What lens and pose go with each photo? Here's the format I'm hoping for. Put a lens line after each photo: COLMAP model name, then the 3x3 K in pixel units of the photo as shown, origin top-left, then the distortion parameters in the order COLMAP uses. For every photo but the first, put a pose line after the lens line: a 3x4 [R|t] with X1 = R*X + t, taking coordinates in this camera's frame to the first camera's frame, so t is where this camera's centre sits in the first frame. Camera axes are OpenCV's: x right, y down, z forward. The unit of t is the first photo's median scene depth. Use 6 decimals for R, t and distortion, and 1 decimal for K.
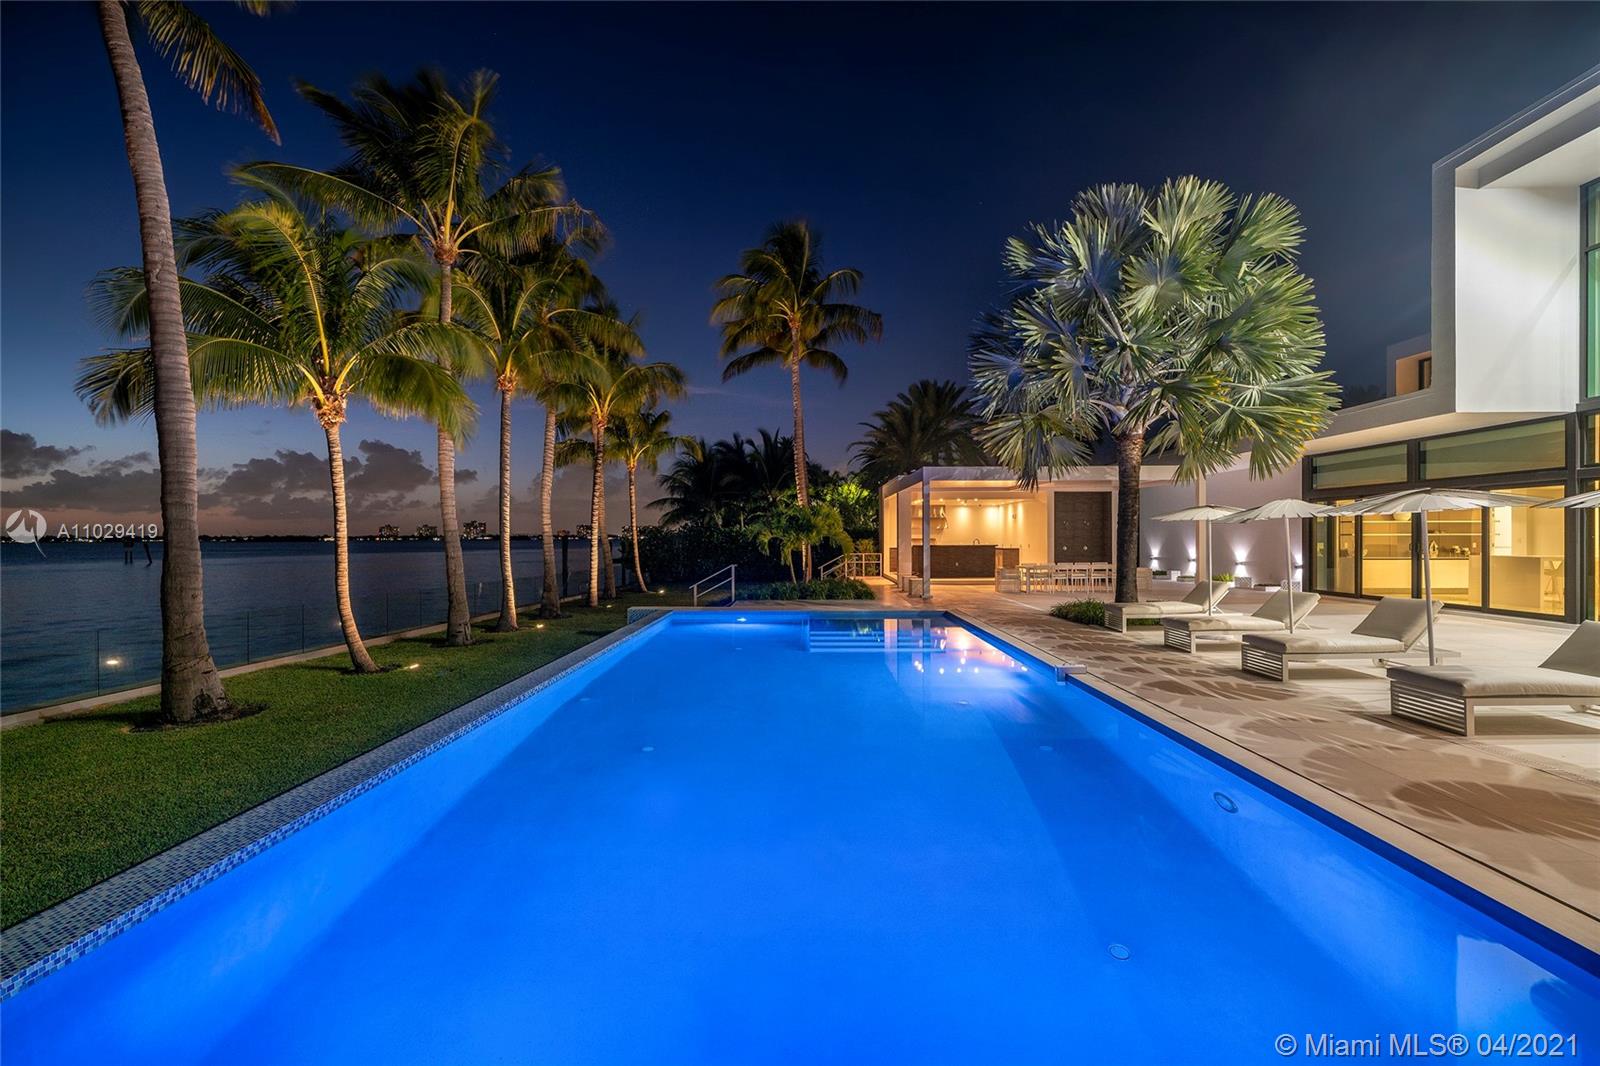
lens RADIAL K [[605.2, 0, 800.0], [0, 605.2, 533.0], [0, 0, 1]] dist [-0.001111, -0.000189]
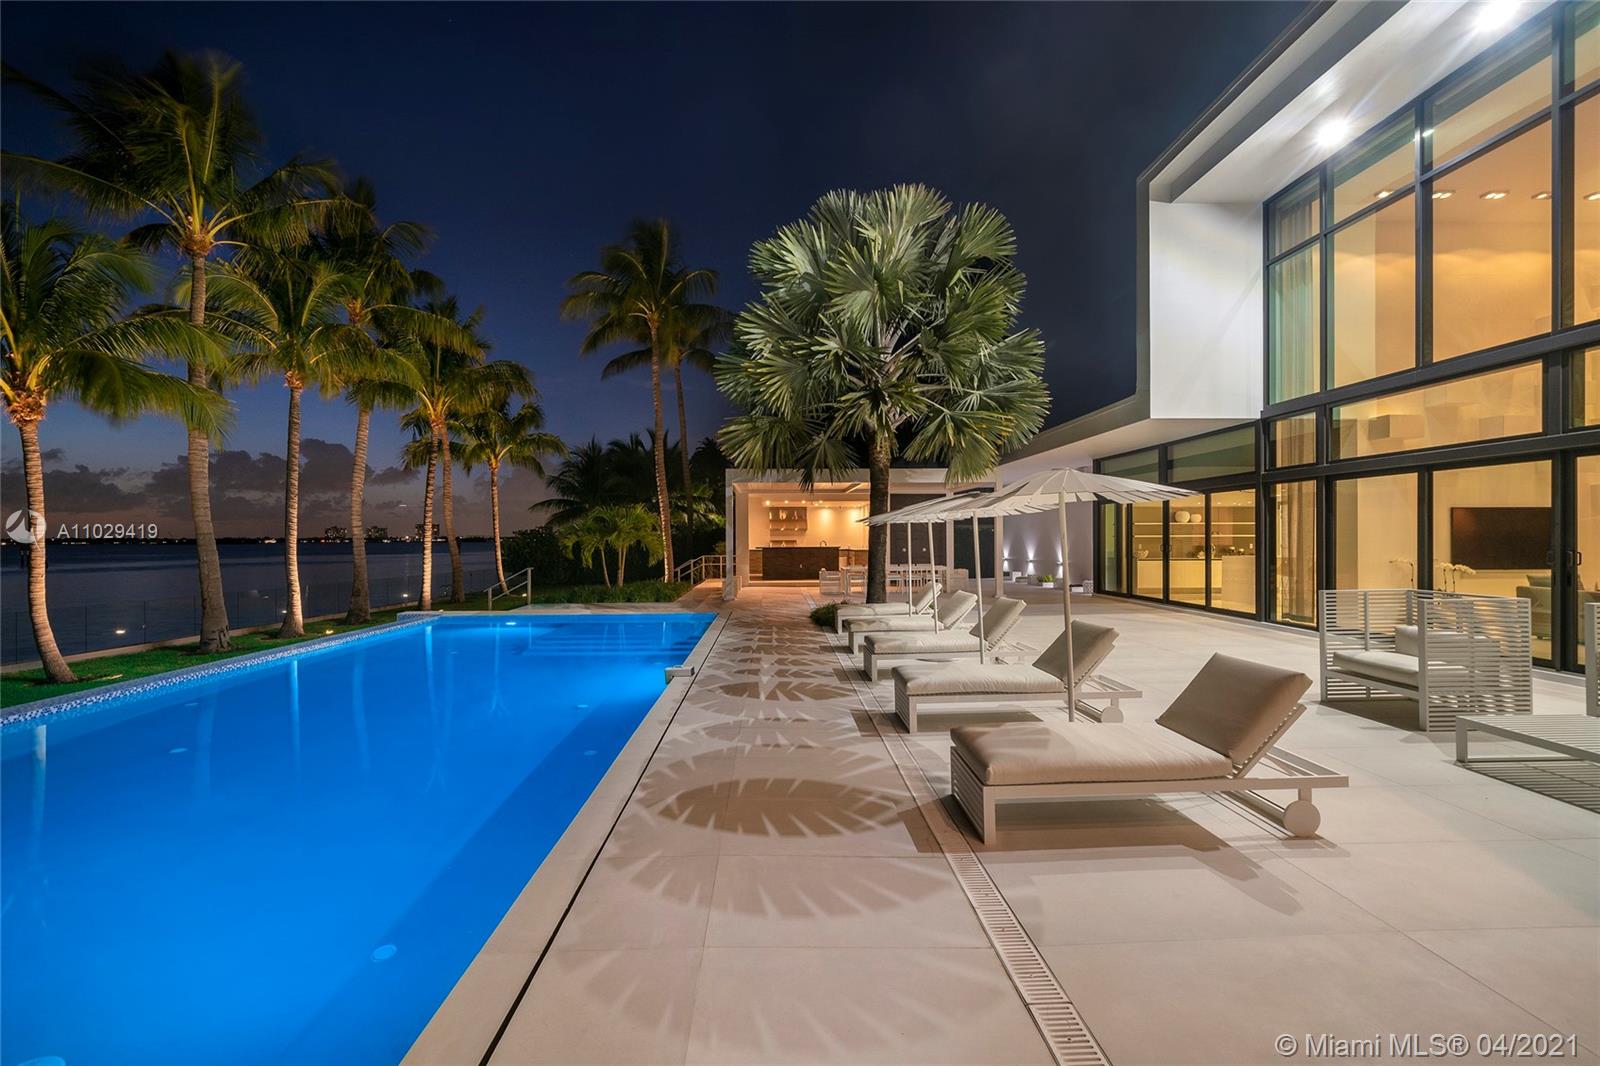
lens RADIAL K [[609.4, 0, 790.8], [0, 609.4, 533.5], [0, 0, 1]] dist [0.000980, -0.000117]
pose [[0.998866, -0.001592, 0.047578, 0.318892], [0.001656, 0.999998, -0.001294, -0.001397], [-0.047576, 0.001371, 0.998867, -0.011045]]
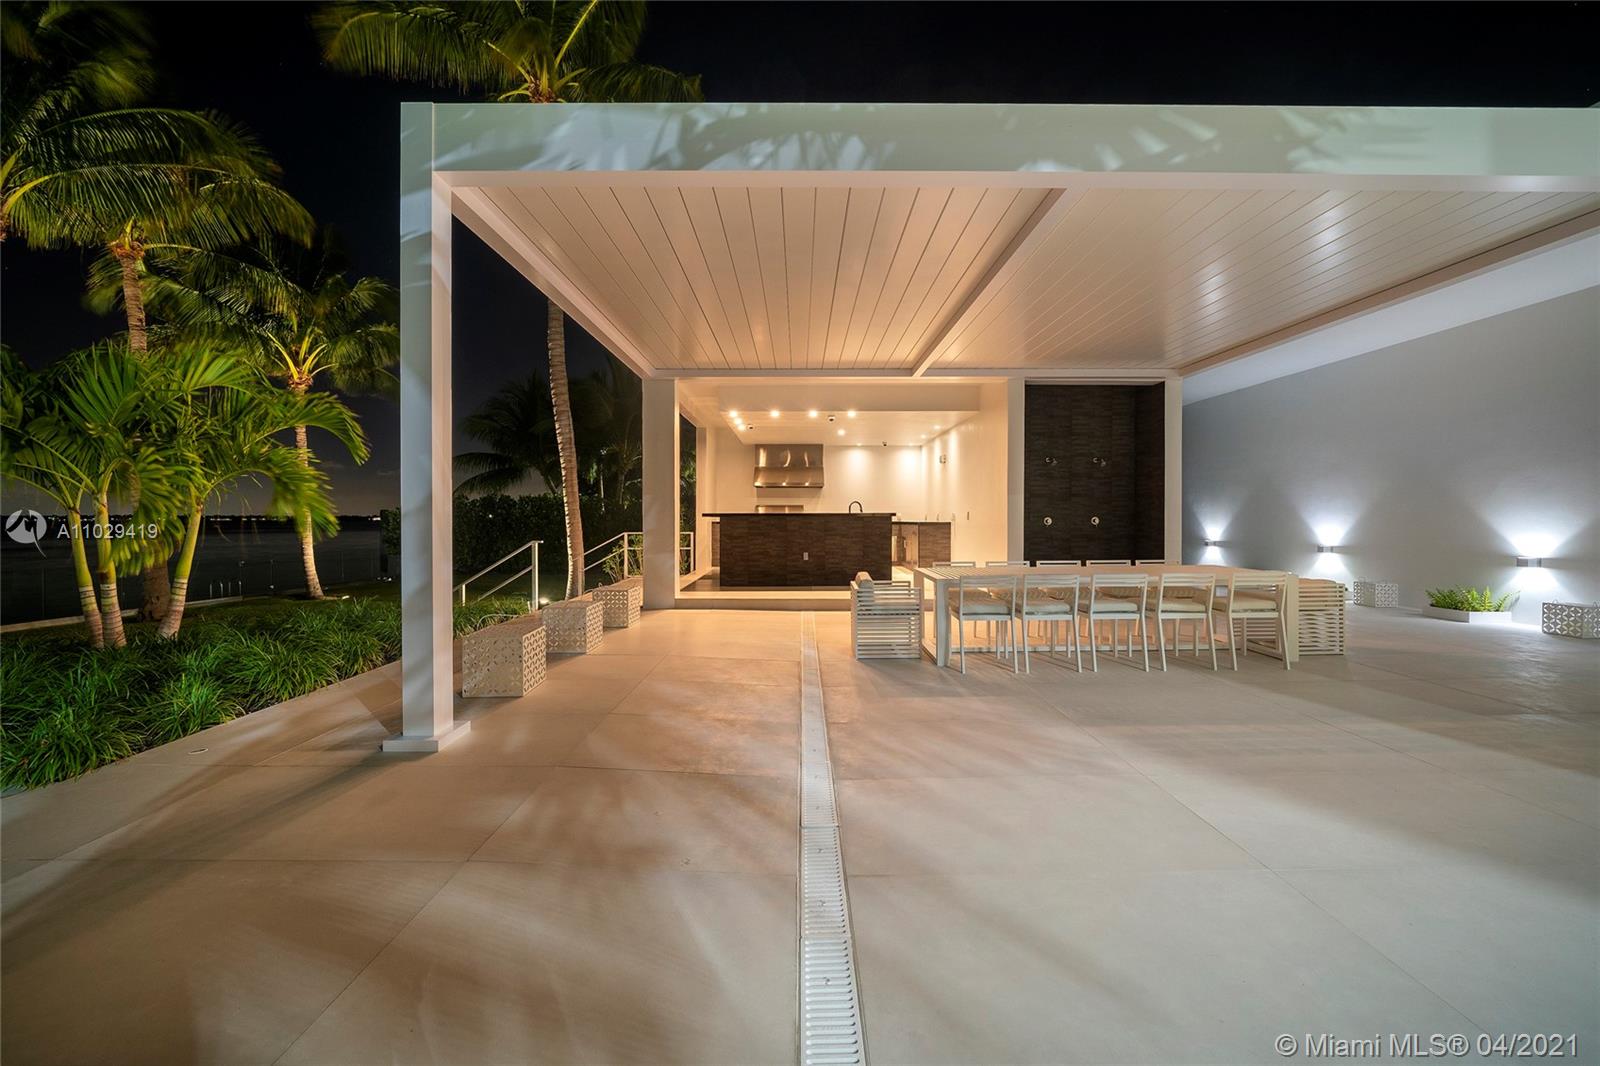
lens RADIAL K [[533.0, 0, 802.5], [0, 533.0, 512.0], [0, 0, 1]] dist [-0.000008, 0.000000]
pose [[0.999797, 0.001963, 0.020056, 0.407230], [-0.001991, 0.999997, 0.001357, 0.030022], [-0.020053, -0.001397, 0.999798, 0.993974]]
